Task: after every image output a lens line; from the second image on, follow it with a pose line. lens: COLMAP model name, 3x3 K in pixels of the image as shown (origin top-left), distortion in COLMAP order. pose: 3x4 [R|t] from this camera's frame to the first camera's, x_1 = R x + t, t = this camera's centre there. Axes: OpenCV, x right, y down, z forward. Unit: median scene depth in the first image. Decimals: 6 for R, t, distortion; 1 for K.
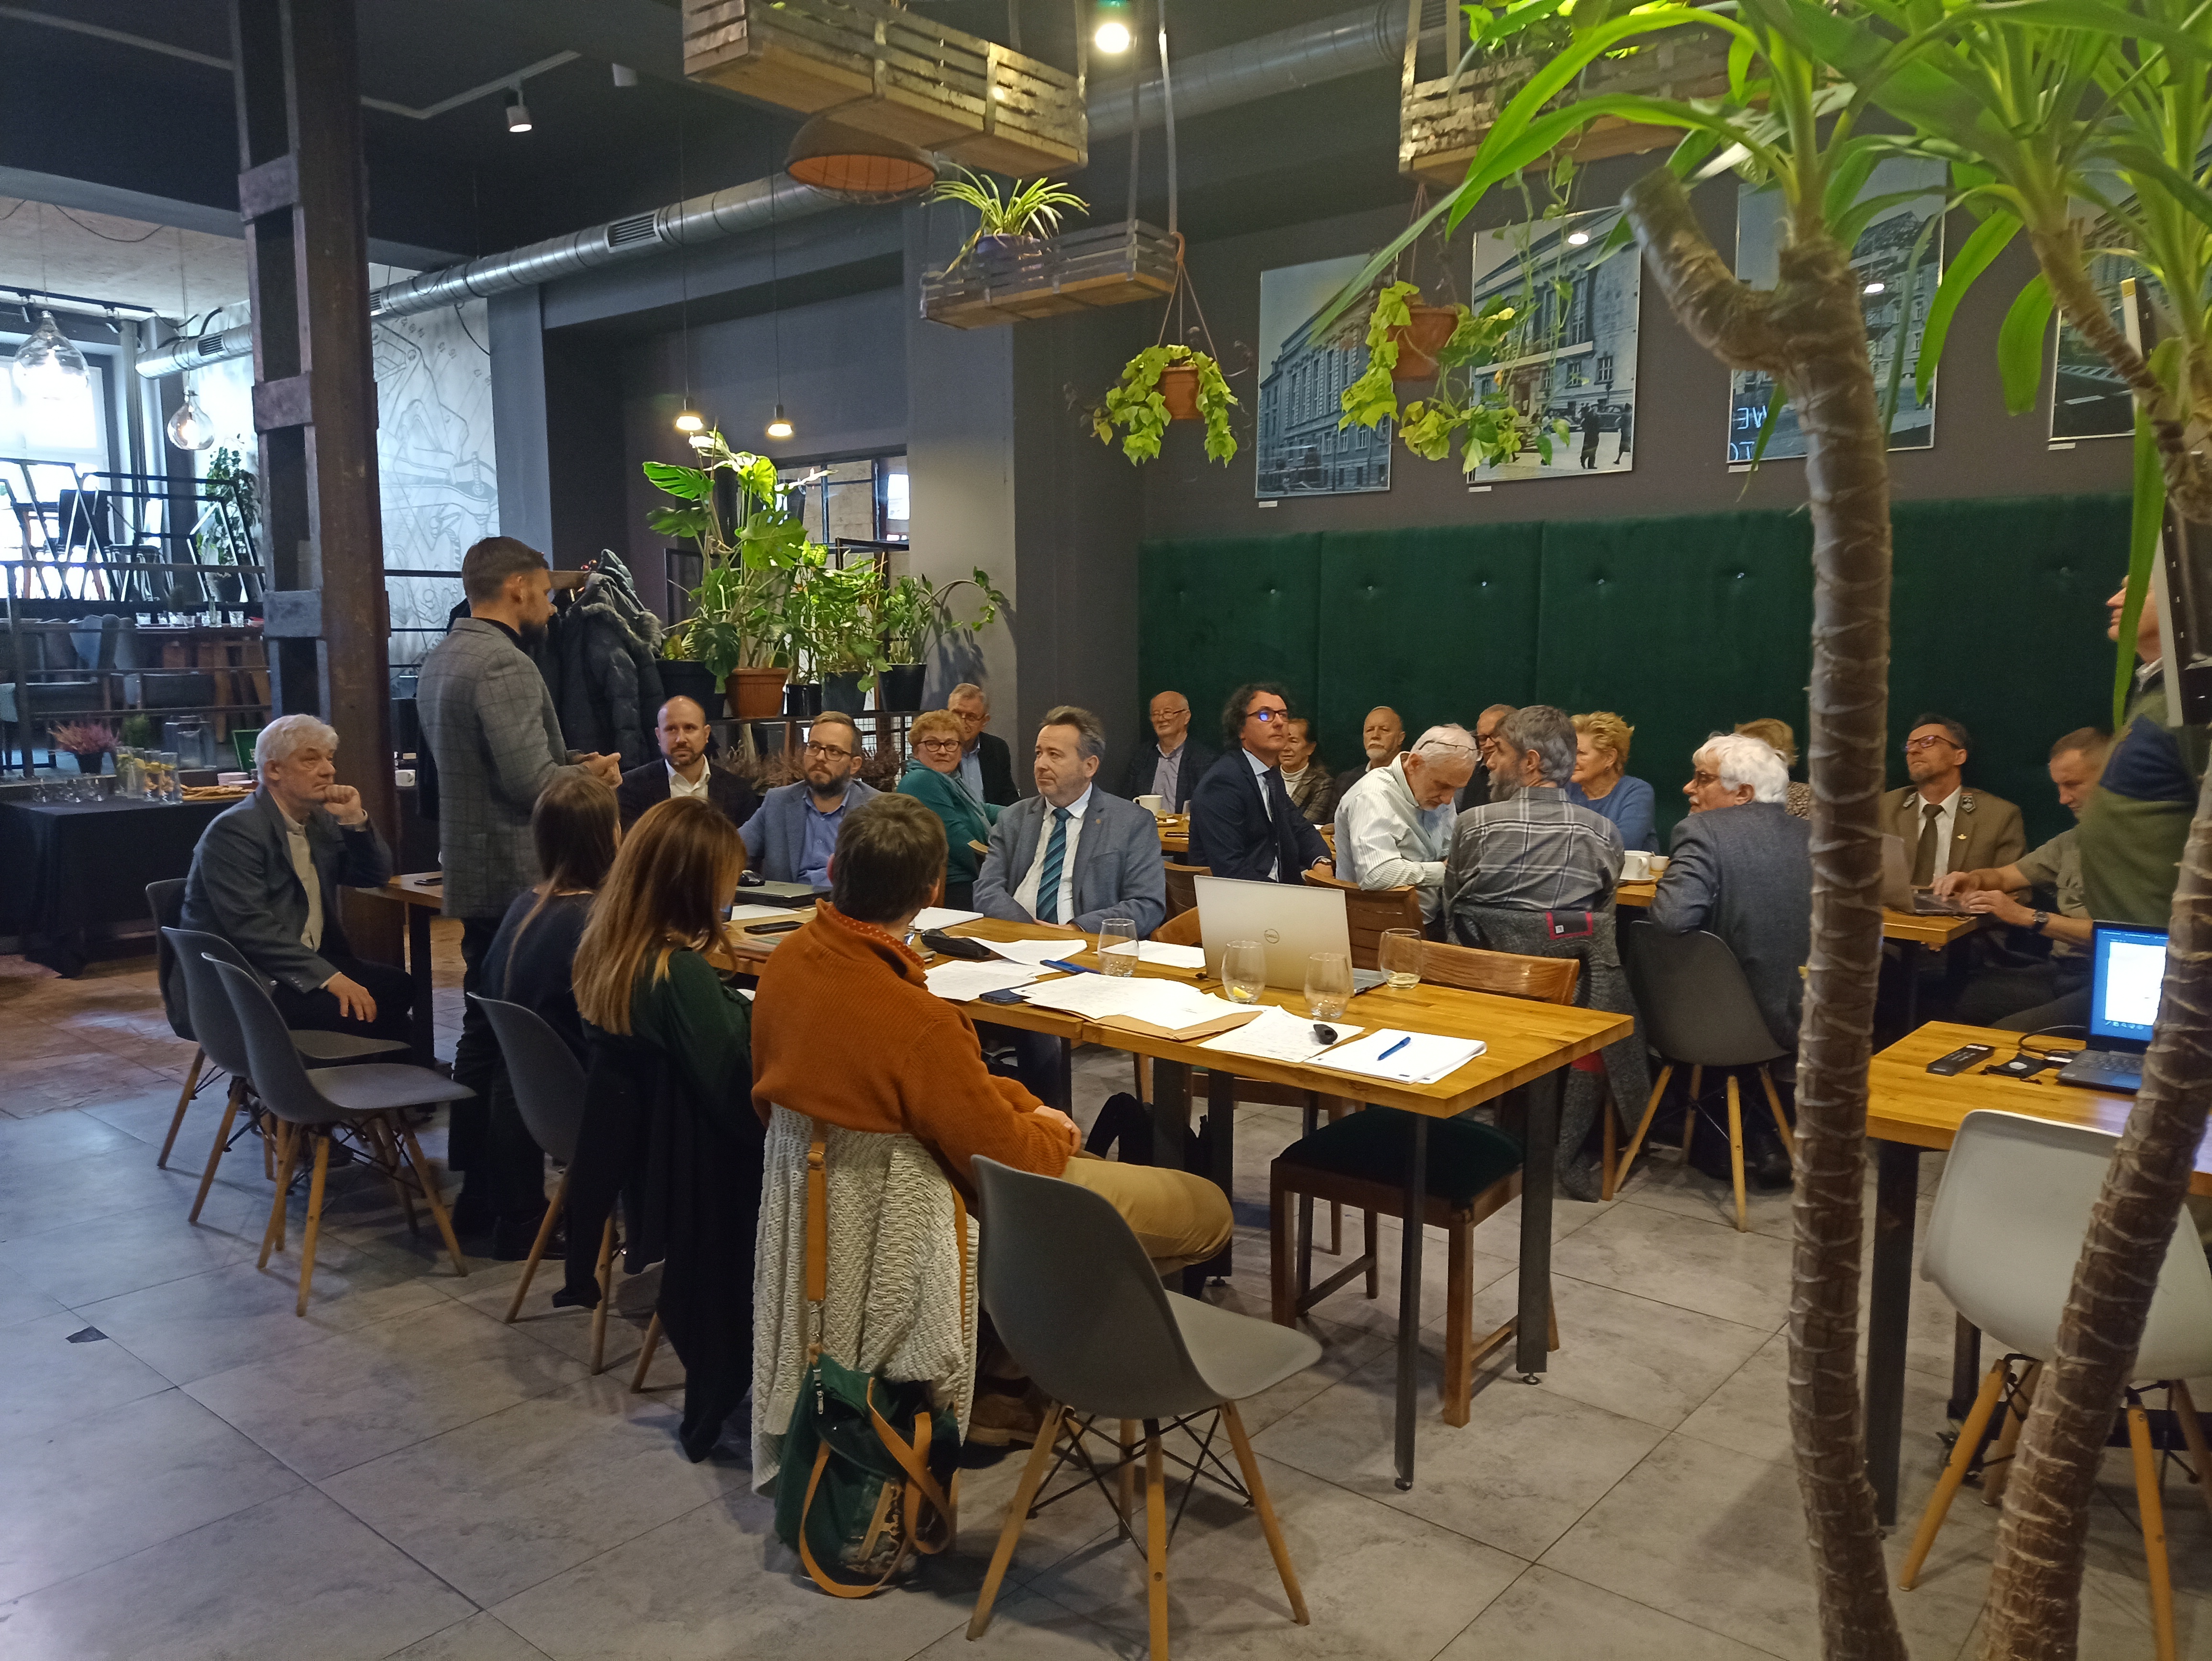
lens RADIAL K [[1674.7, 0, 1106.0], [0, 1674.7, 830.5], [0, 0, 1]] dist [0.079164, -0.131075]
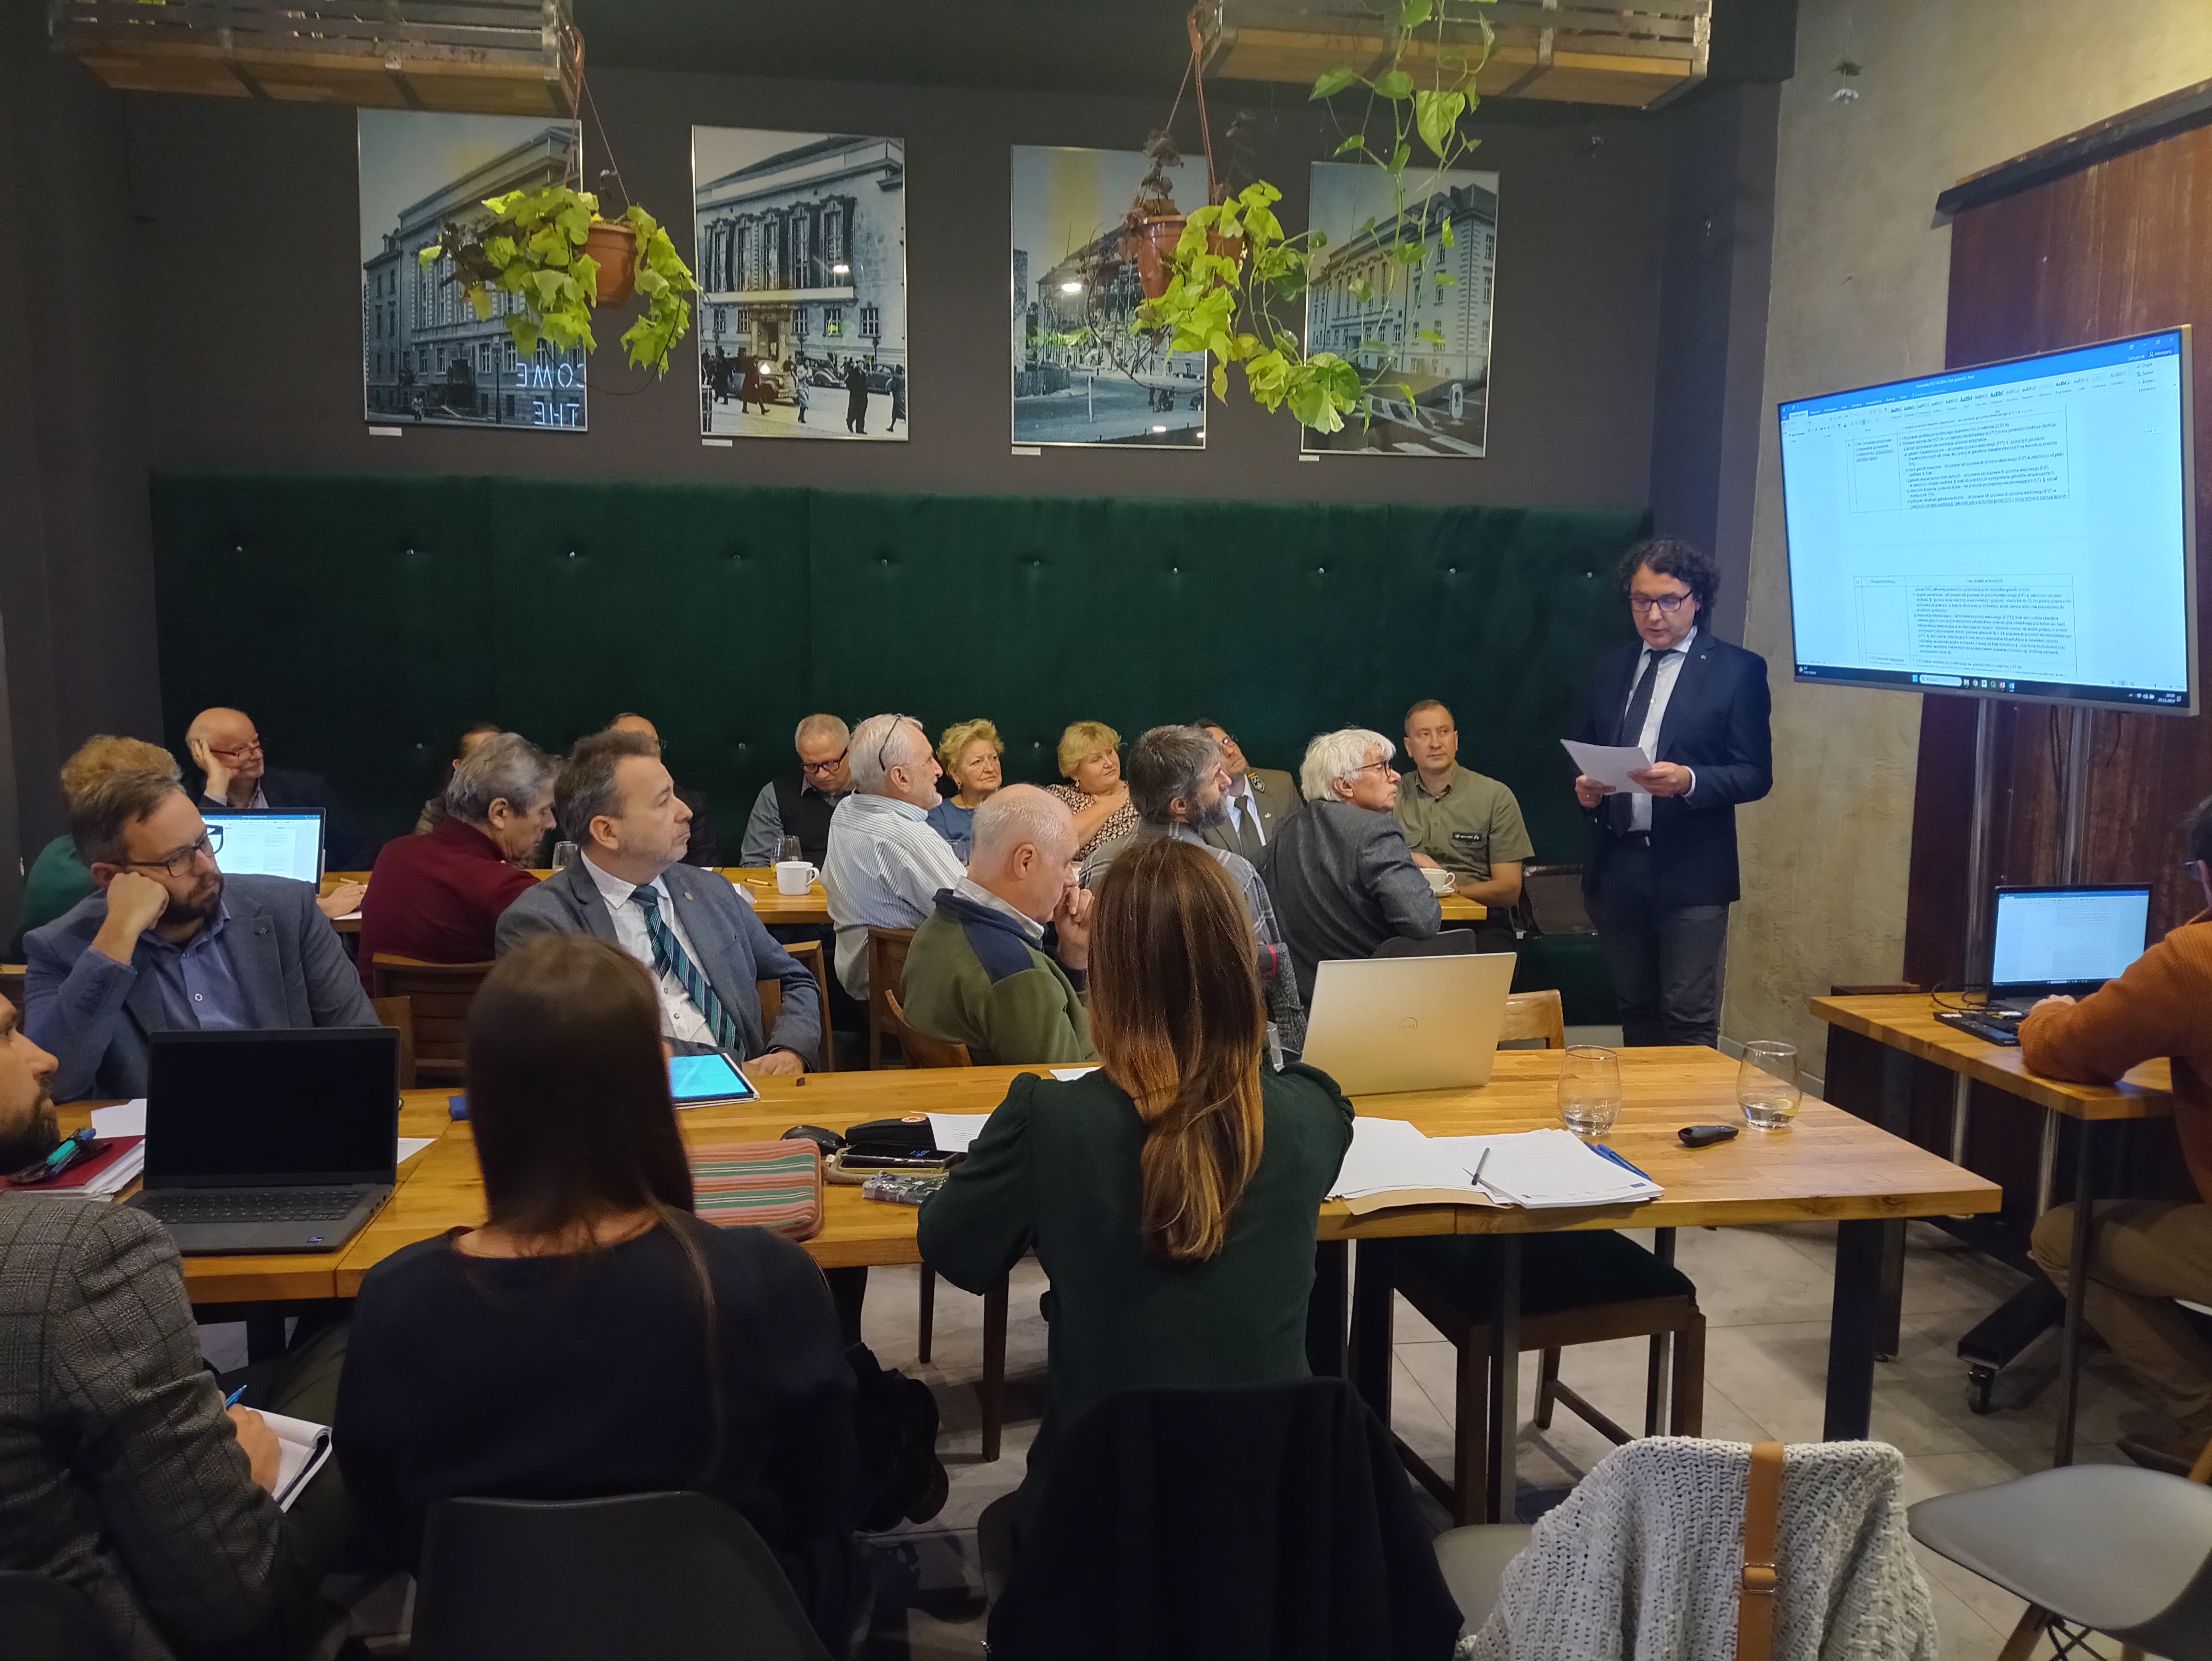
lens RADIAL K [[1674.7, 0, 1106.0], [0, 1674.7, 830.5], [0, 0, 1]] dist [0.079164, -0.131075]
pose [[0.620359, -0.082988, 0.779916, -0.336017], [0.077098, 0.996023, 0.044658, -0.037234], [-0.780520, 0.032426, 0.624290, 0.358198]]
